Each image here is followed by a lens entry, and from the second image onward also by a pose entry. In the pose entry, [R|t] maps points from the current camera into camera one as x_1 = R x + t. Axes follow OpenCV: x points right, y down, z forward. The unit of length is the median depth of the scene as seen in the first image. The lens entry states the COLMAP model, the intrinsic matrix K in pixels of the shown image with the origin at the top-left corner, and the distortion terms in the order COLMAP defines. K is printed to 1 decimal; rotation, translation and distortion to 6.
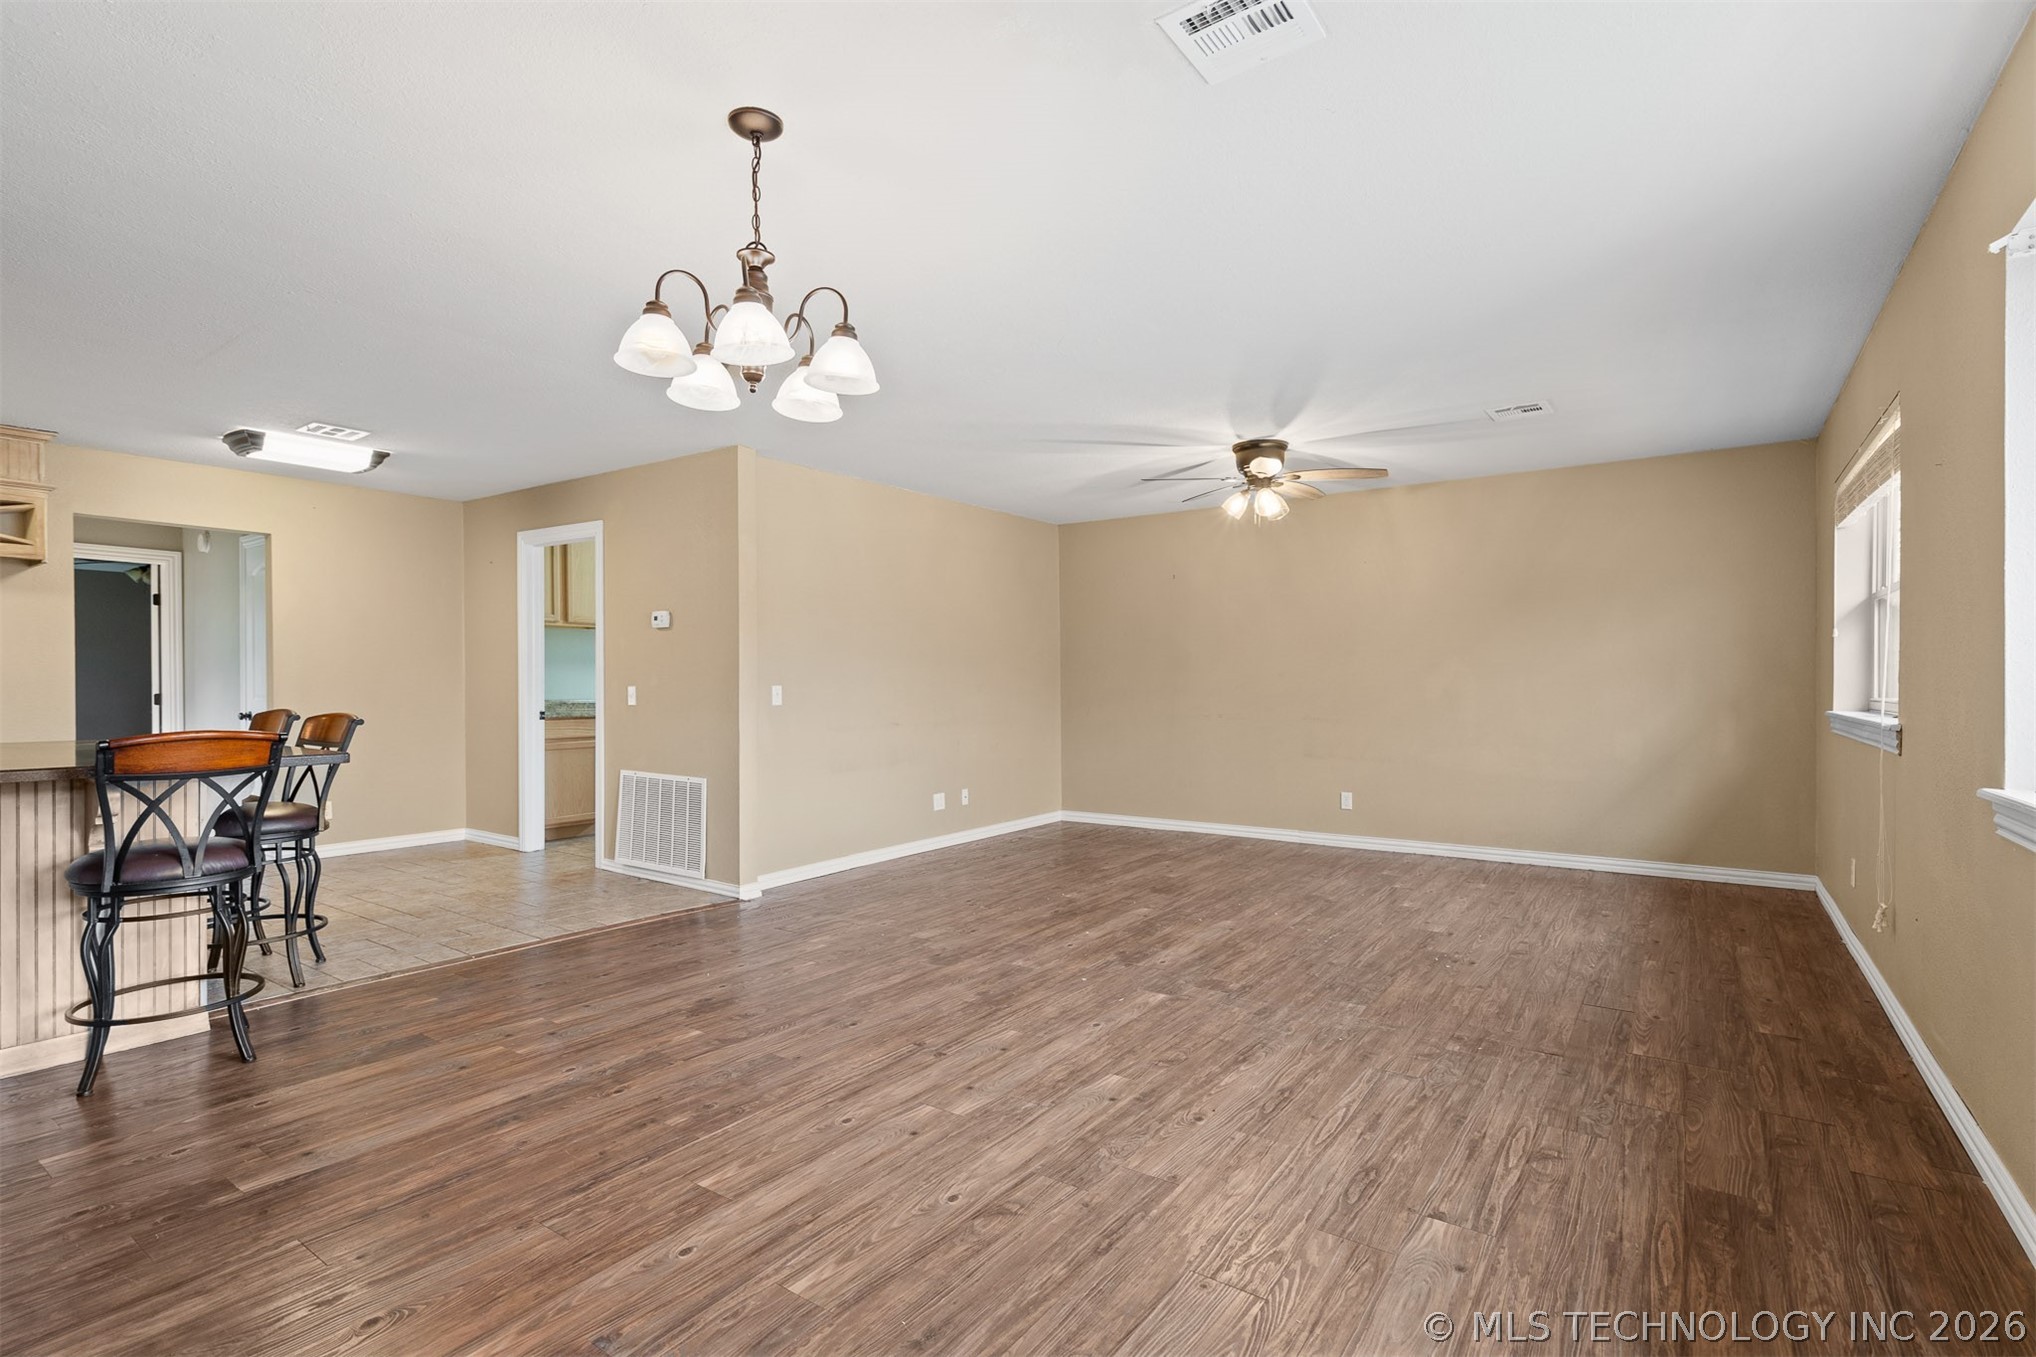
lens RADIAL K [[967.2, 0, 1002.9], [0, 967.2, 682.8], [0, 0, 1]] dist [0.000452, 0.000582]
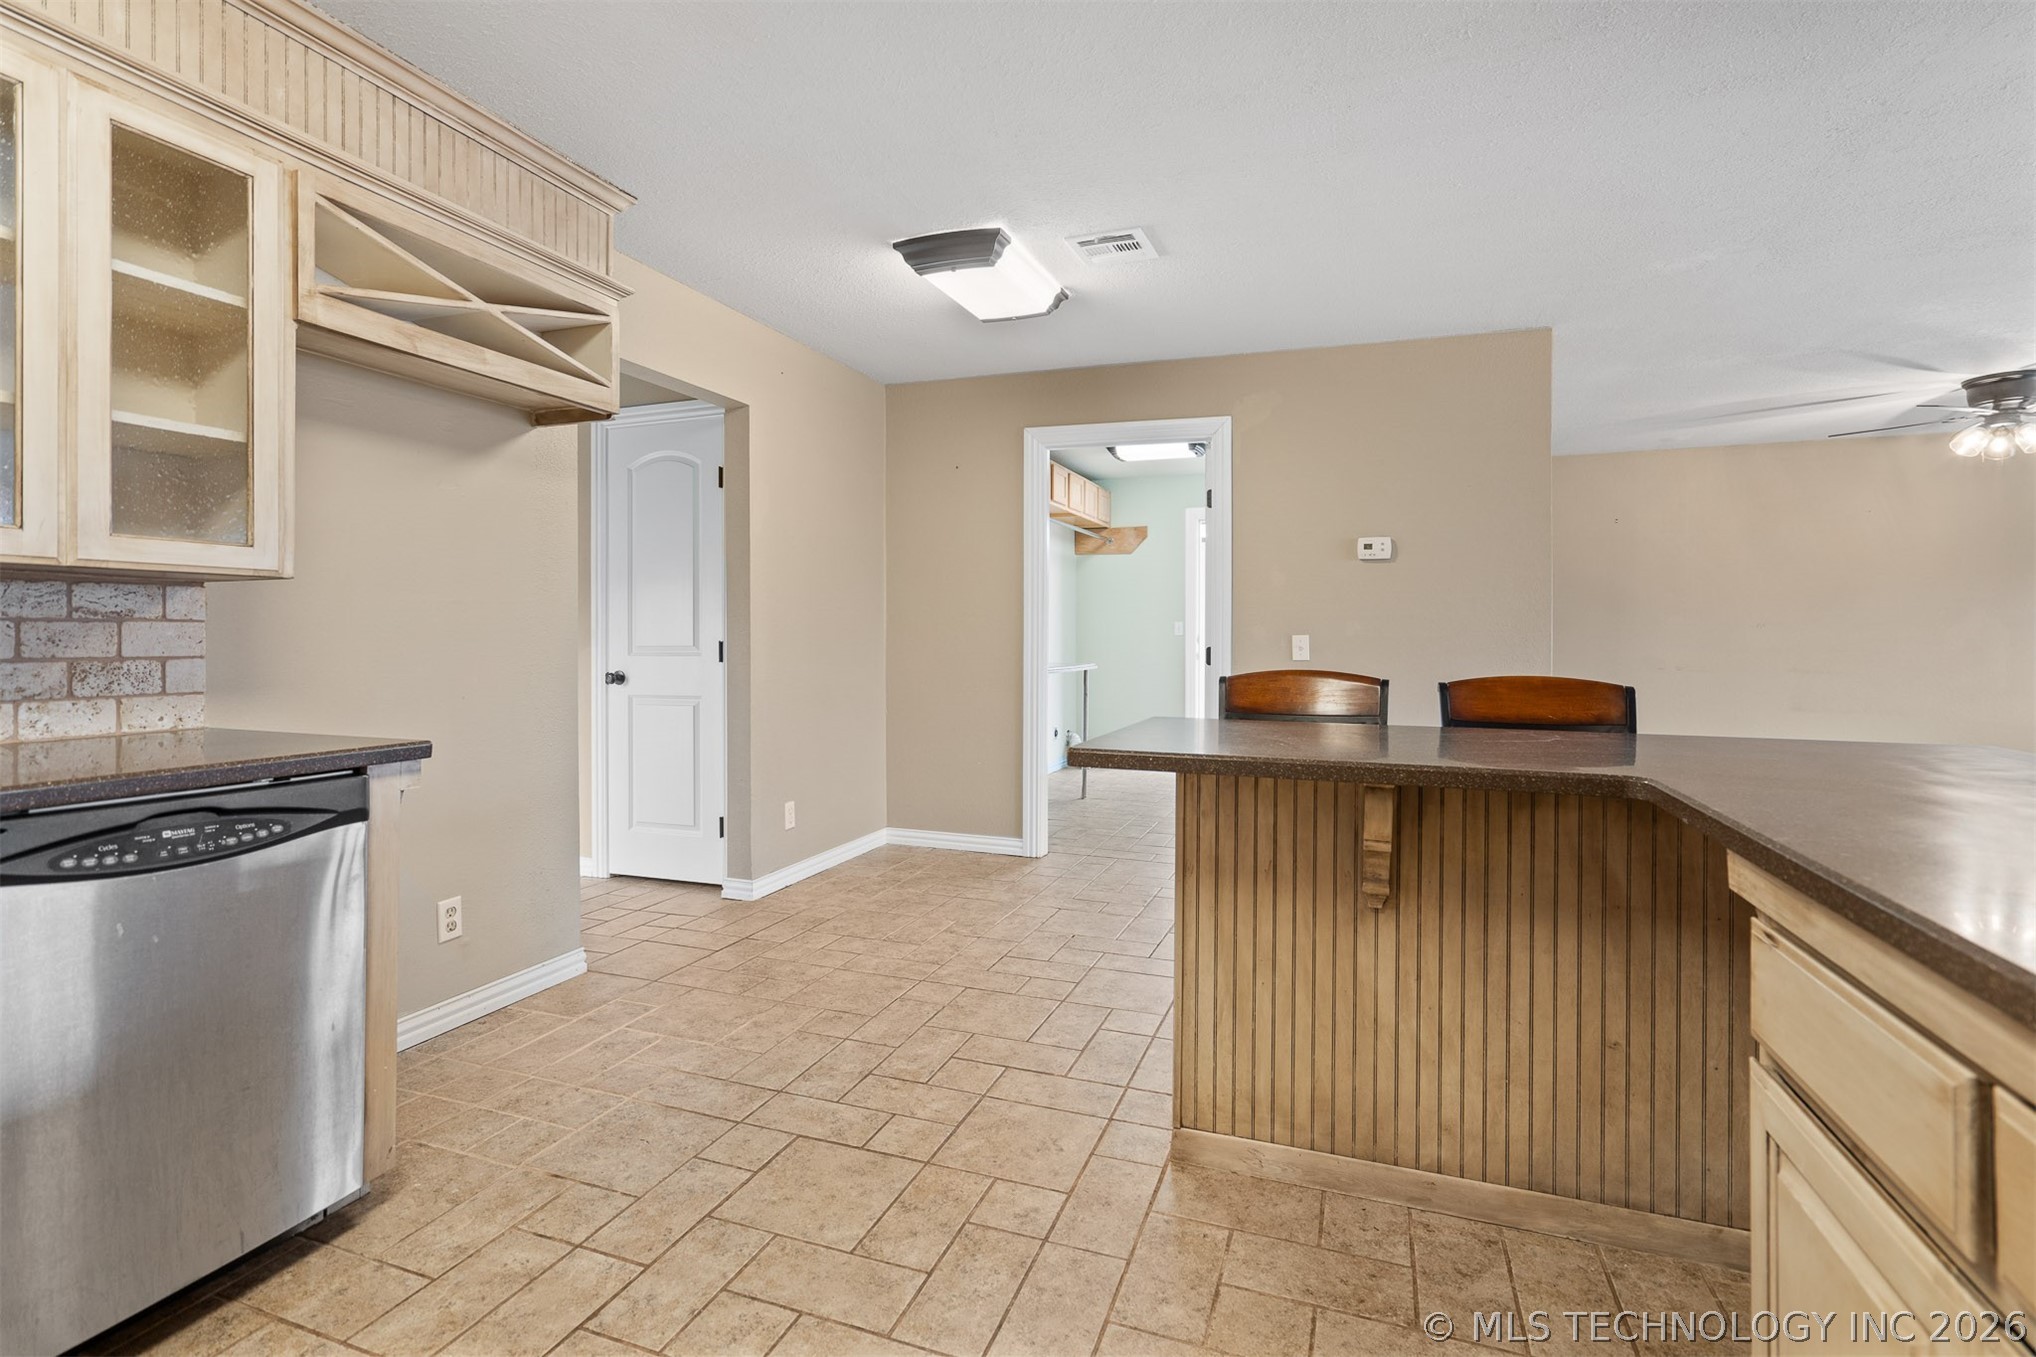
lens RADIAL K [[952.1, 0, 1026.0], [0, 952.1, 626.6], [0, 0, 1]] dist [-0.002422, -0.000037]
pose [[0.963660, 0.004800, 0.267090, -1.373556], [-0.002488, 0.999956, -0.008994, 0.007397], [-0.267121, 0.008003, 0.963630, 0.581076]]
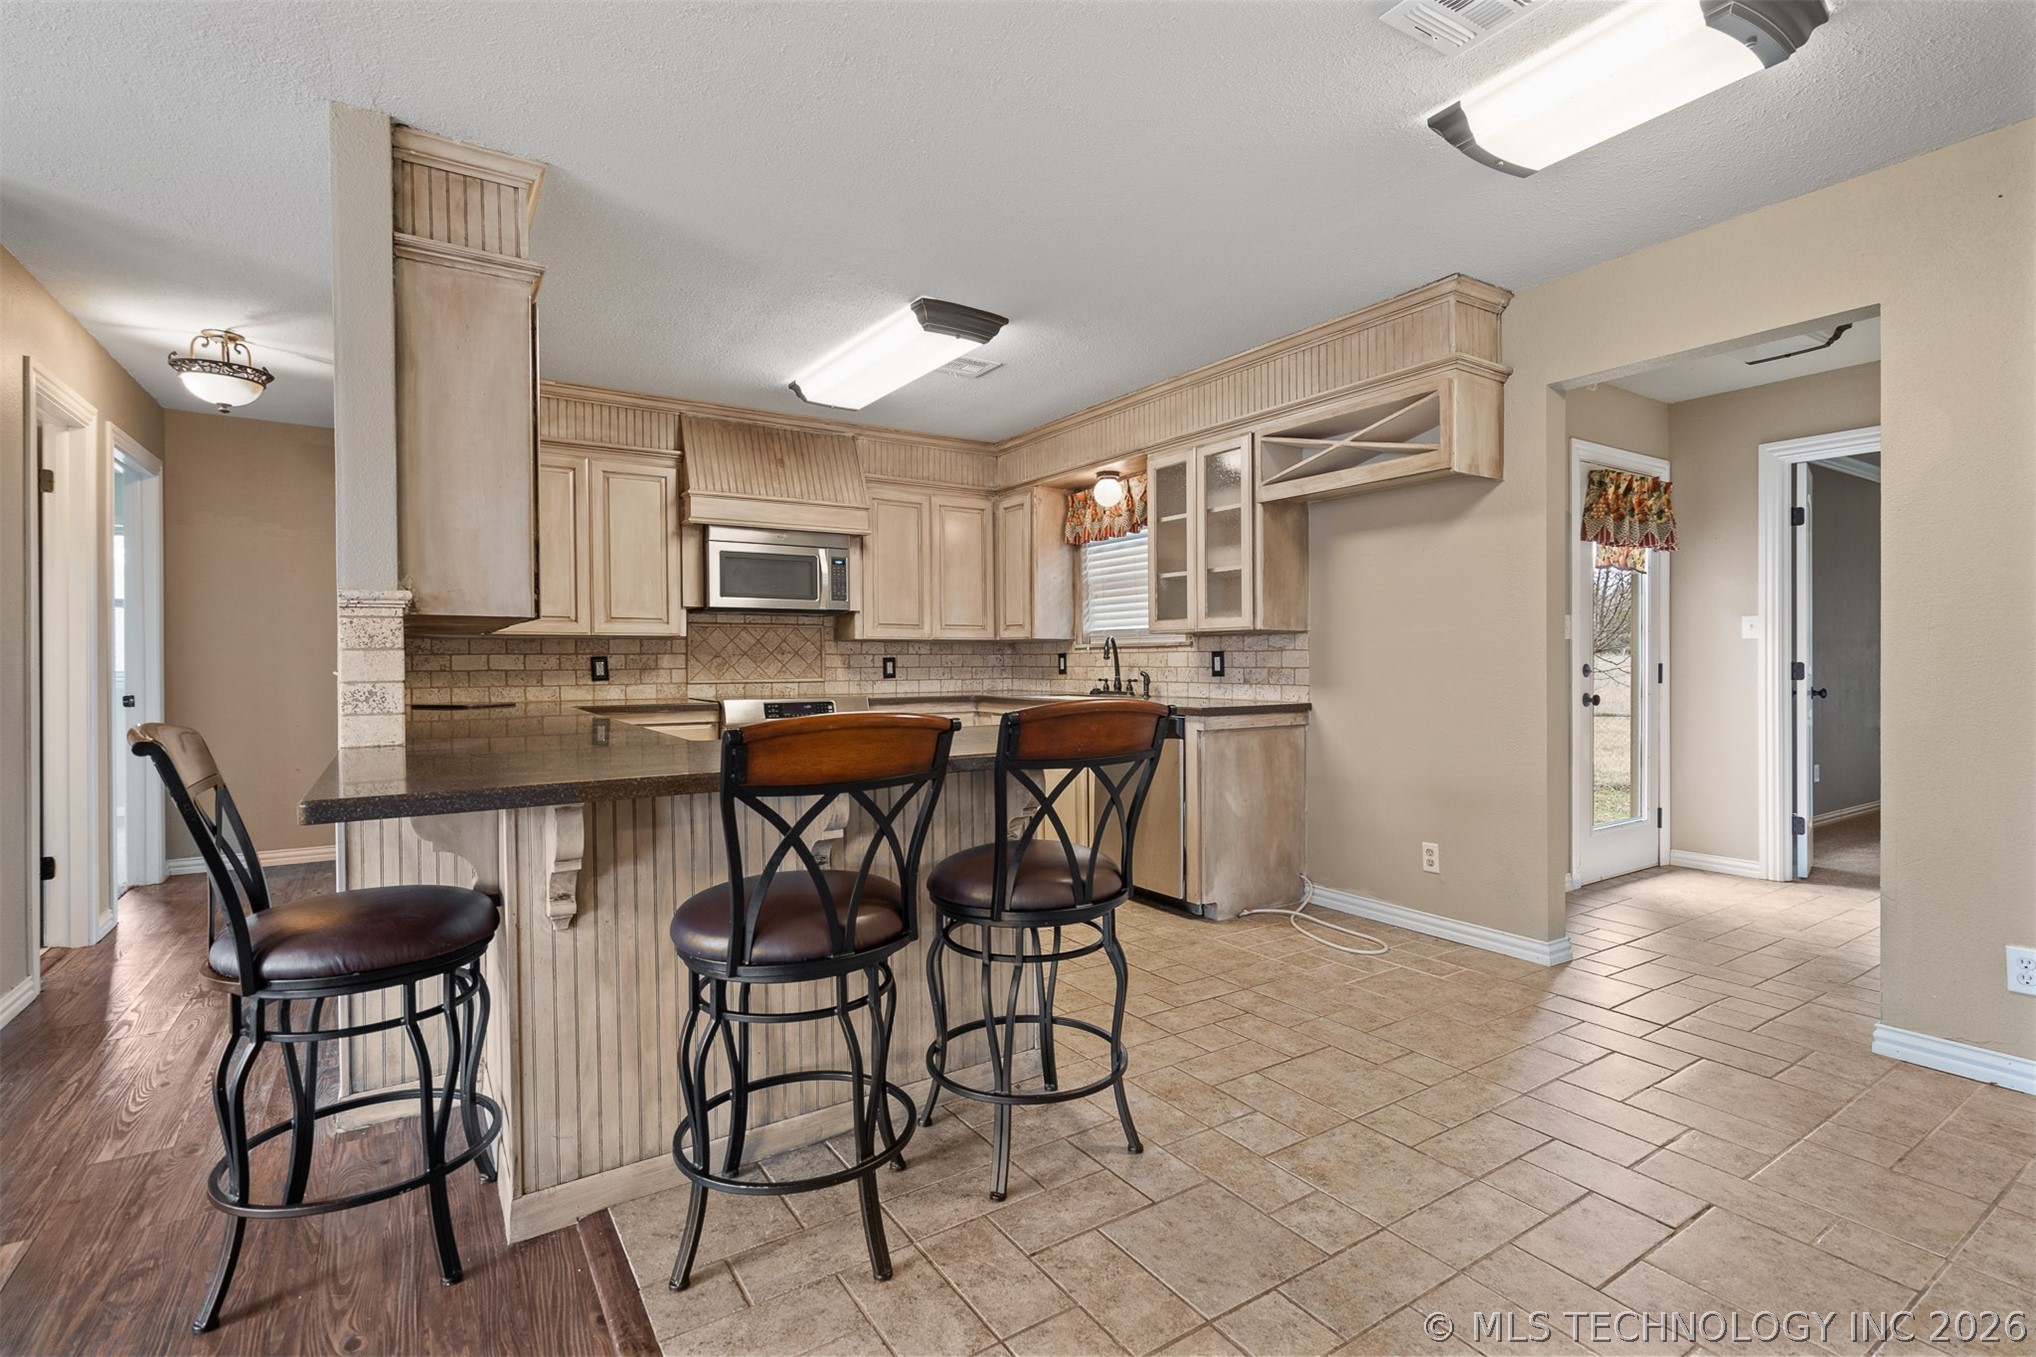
lens RADIAL K [[941.1, 0, 1018.0], [0, 941.1, 678.5], [0, 0, 1]] dist [0.001789, 0.000022]
pose [[-0.366608, 0.020099, -0.930158, -0.396406], [0.004796, 0.999794, 0.019714, 0.010718], [0.930363, 0.002767, -0.366629, 1.443948]]
